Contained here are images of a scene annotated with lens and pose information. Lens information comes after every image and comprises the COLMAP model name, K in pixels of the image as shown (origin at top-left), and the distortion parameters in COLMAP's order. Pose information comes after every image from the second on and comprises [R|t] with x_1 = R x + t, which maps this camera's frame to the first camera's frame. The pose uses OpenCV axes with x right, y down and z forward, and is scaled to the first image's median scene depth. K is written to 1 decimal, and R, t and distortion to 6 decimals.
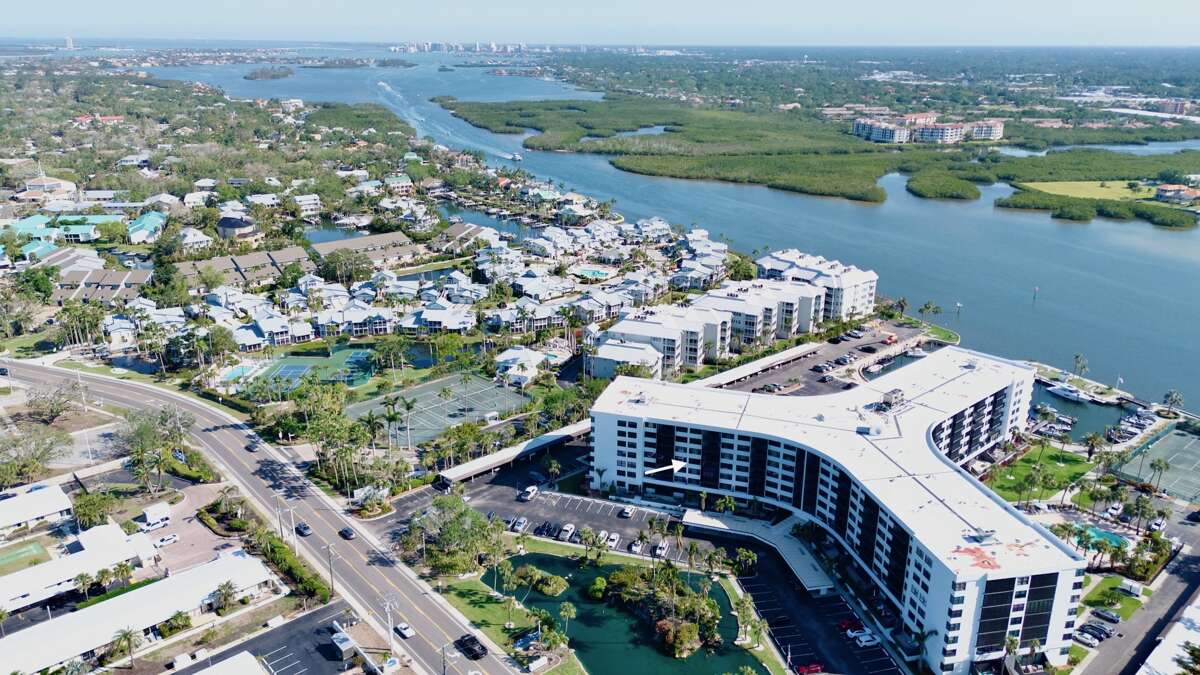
lens RADIAL K [[883.4, 0, 600.0], [0, 883.4, 337.5], [0, 0, 1]] dist [0.092191, -0.098288]
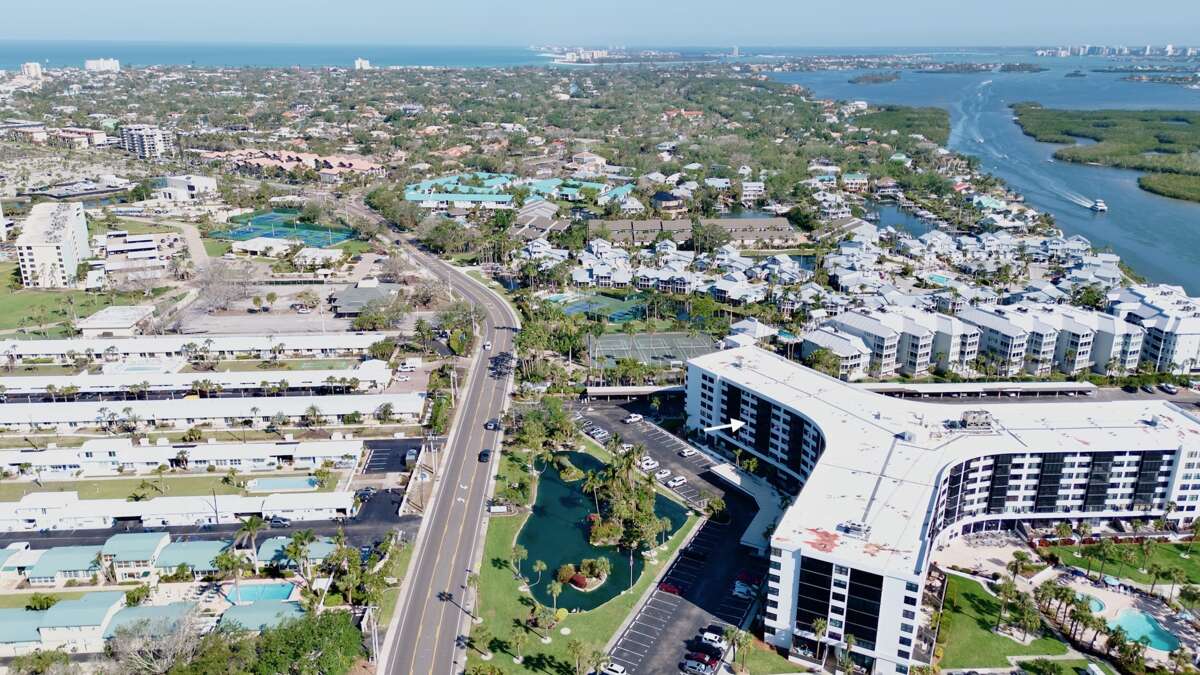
lens RADIAL K [[883.4, 0, 600.0], [0, 883.4, 337.5], [0, 0, 1]] dist [0.092191, -0.098288]
pose [[0.778817, 0.193841, -0.596549, 0.421239], [-0.197584, 0.978449, 0.059981, 0.004757], [0.595319, 0.071154, 0.800333, 0.011093]]
